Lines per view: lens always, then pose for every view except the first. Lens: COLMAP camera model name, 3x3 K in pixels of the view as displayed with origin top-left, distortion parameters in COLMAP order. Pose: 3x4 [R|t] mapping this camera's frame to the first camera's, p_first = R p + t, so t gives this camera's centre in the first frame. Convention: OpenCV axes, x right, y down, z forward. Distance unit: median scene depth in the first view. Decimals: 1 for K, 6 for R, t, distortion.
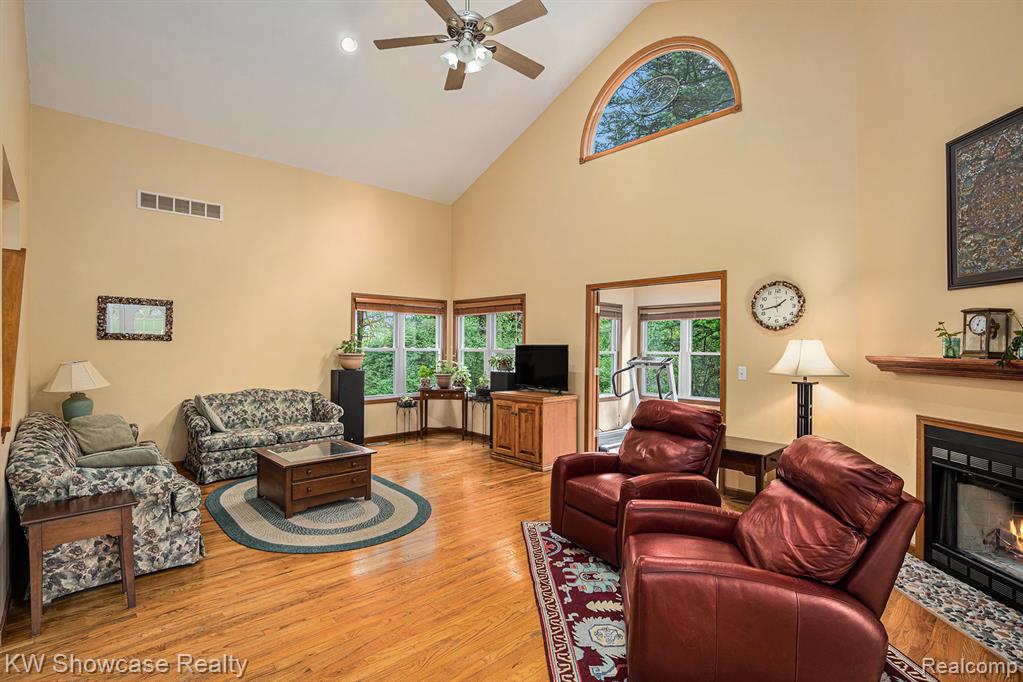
lens RADIAL K [[483.8, 0, 493.5], [0, 483.8, 345.8], [0, 0, 1]] dist [-0.022732, 0.001512]
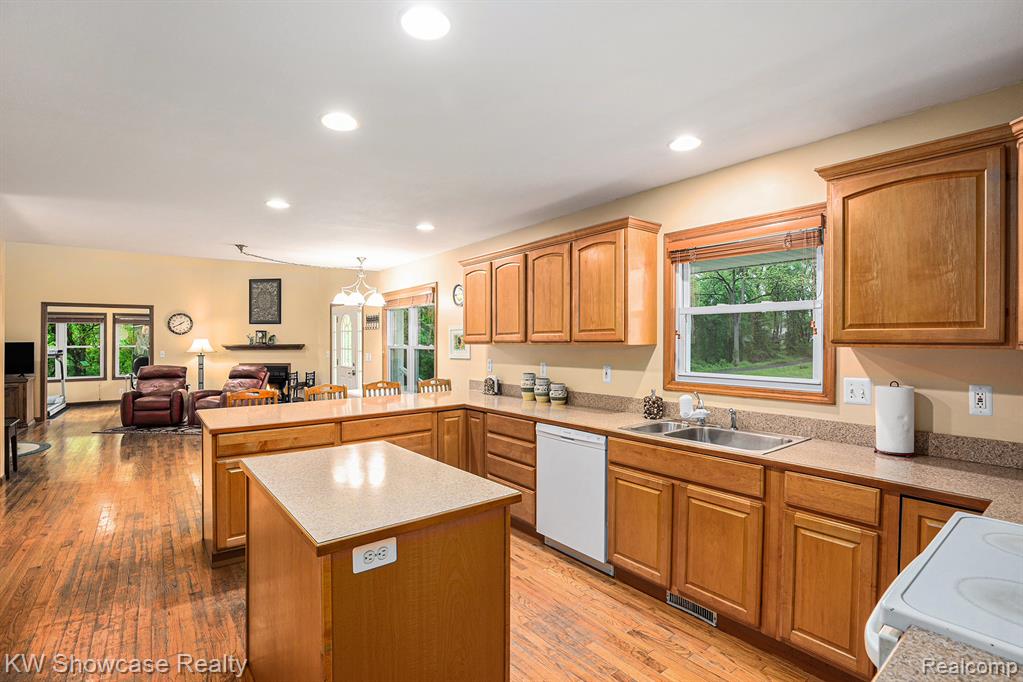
lens RADIAL K [[483.8, 0, 507.7], [0, 483.8, 343.7], [0, 0, 1]] dist [-0.022732, 0.001512]
pose [[0.081384, -0.012292, 0.996607, -2.163329], [0.006000, 0.999912, 0.011843, -0.008772], [-0.996665, 0.005016, 0.081451, -1.031619]]
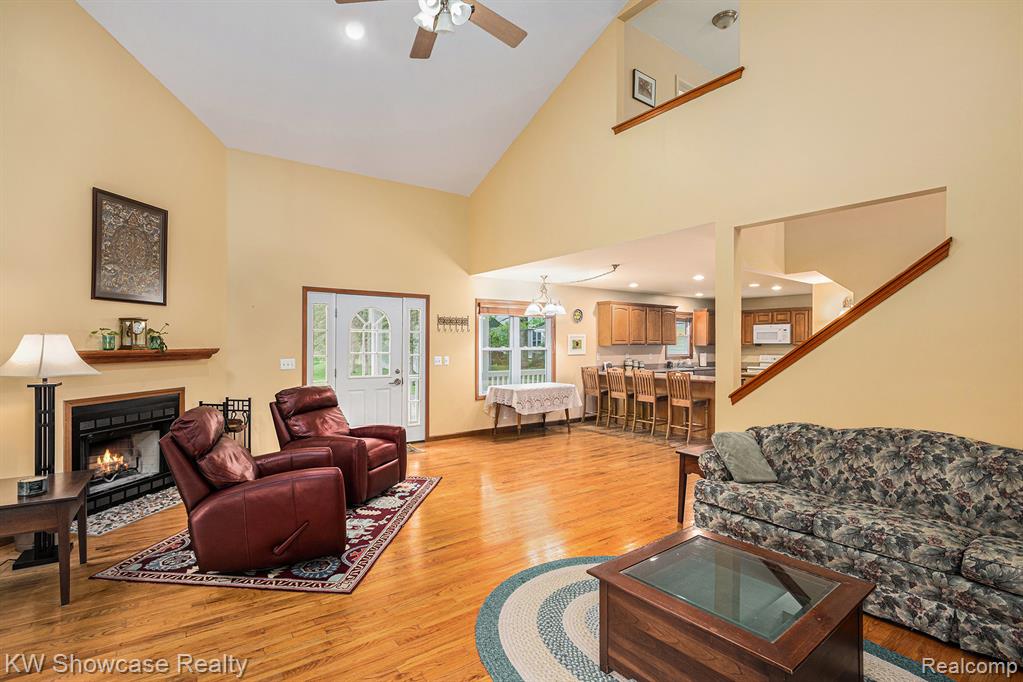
lens RADIAL K [[483.8, 0, 512.2], [0, 483.8, 339.5], [0, 0, 1]] dist [-0.022732, 0.001512]
pose [[-0.996746, -0.005516, 0.080422, -0.296013], [-0.006075, 0.999959, -0.006714, -0.003624], [-0.080382, -0.007181, -0.996738, 2.145746]]
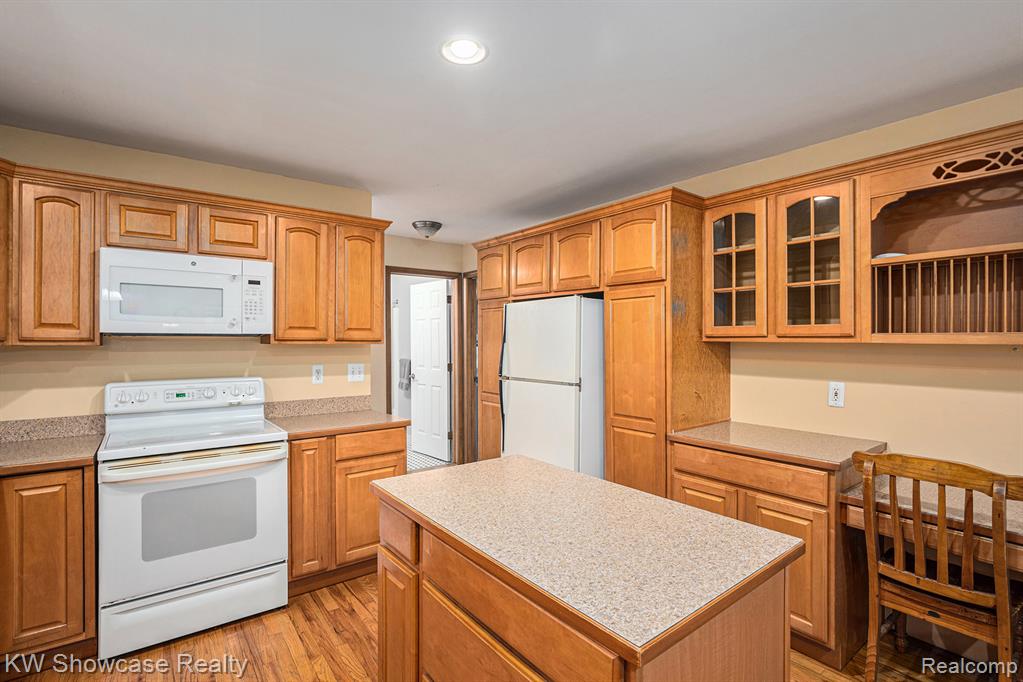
lens RADIAL K [[483.8, 0, 506.4], [0, 483.8, 340.2], [0, 0, 1]] dist [-0.022732, 0.001512]
pose [[-0.095422, -0.004129, -0.995428, -1.094972], [-0.002683, 0.999989, -0.003891, 0.003323], [0.995433, 0.002300, -0.095432, -0.791162]]
